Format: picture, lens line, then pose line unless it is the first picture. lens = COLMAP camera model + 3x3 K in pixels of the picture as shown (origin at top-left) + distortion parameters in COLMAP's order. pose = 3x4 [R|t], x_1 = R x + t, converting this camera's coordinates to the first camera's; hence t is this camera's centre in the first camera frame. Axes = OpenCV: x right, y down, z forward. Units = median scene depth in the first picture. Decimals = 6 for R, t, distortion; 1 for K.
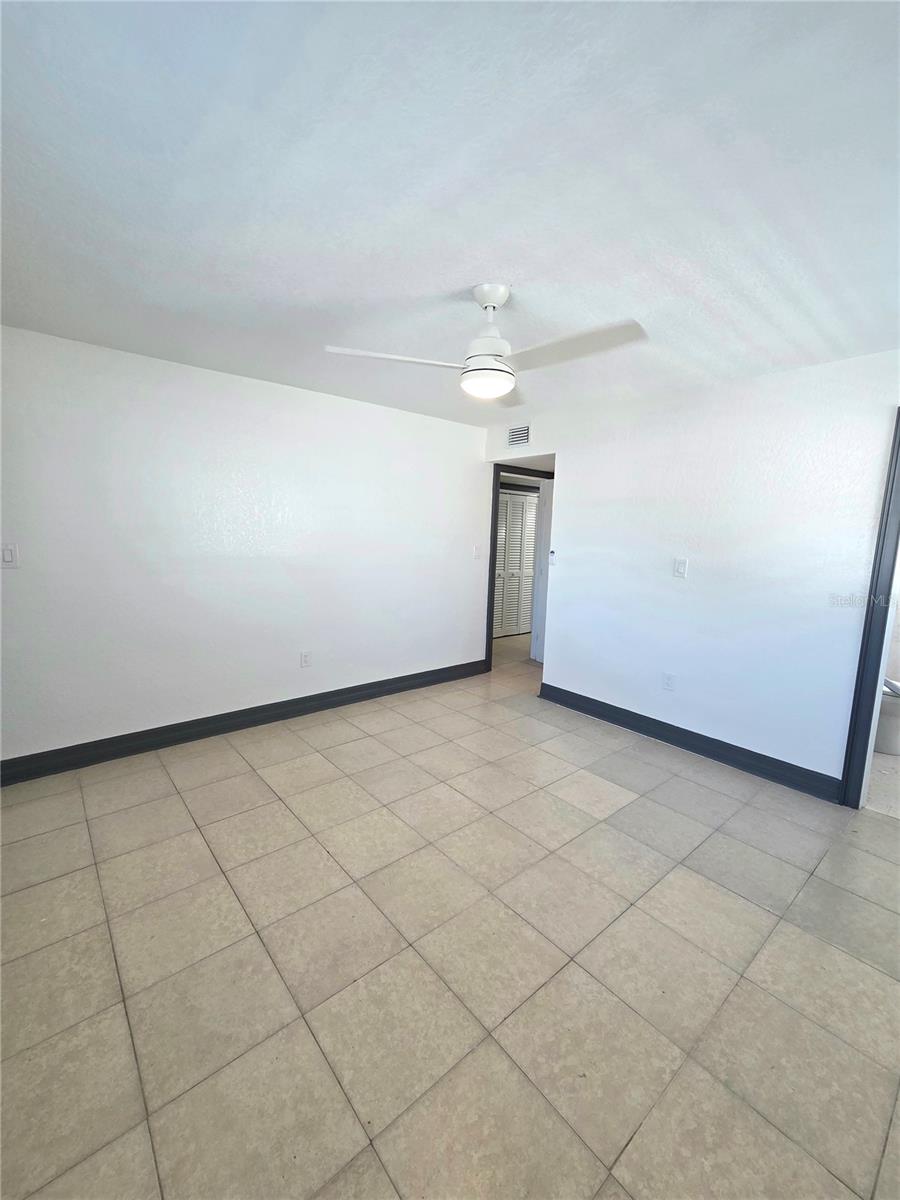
lens RADIAL K [[494.9, 0, 456.2], [0, 494.9, 598.5], [0, 0, 1]] dist [0.003852, 0.000968]
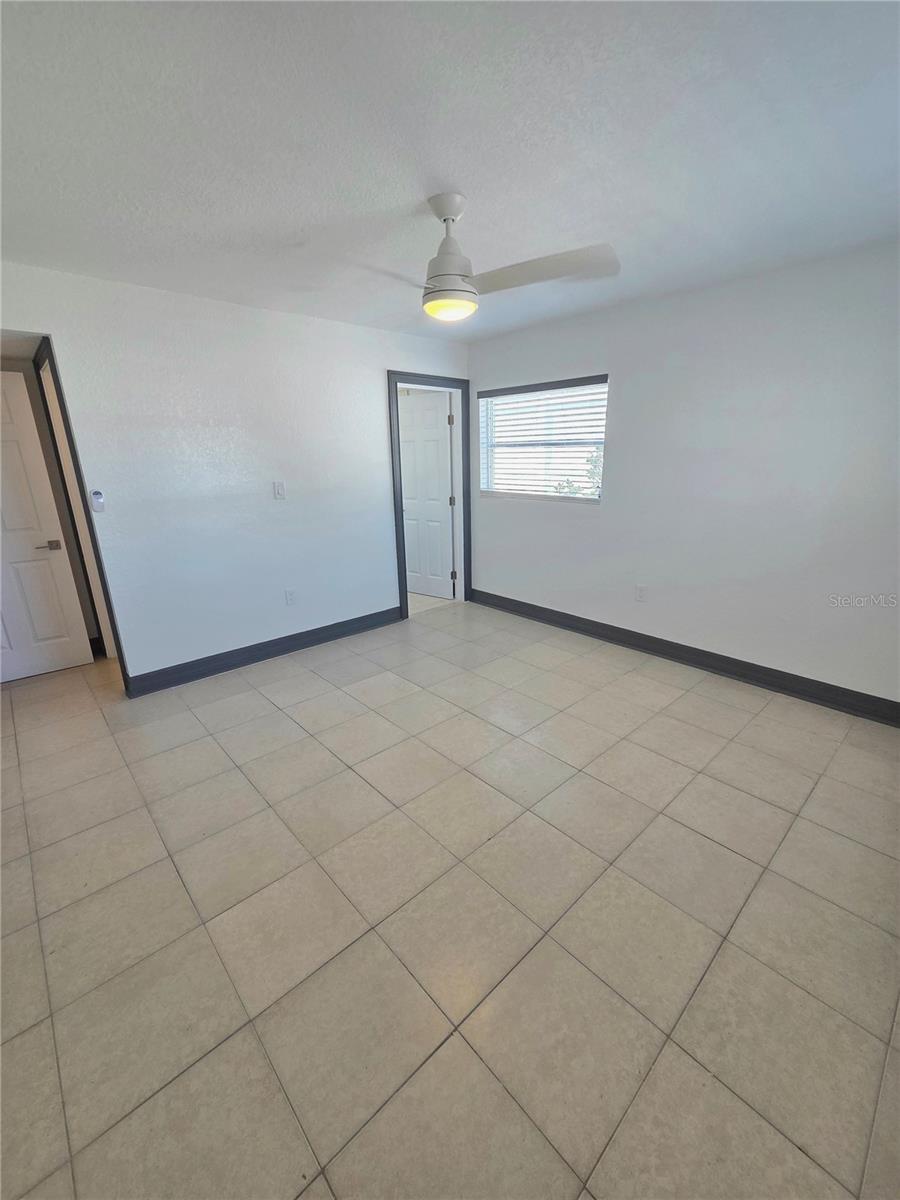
lens RADIAL K [[494.9, 0, 456.2], [0, 494.9, 598.5], [0, 0, 1]] dist [0.003852, 0.000968]
pose [[-0.039821, -0.312990, 0.948921, -0.953254], [0.154229, 0.936368, 0.315322, -0.179312], [-0.987232, 0.158907, 0.010985, 0.969910]]
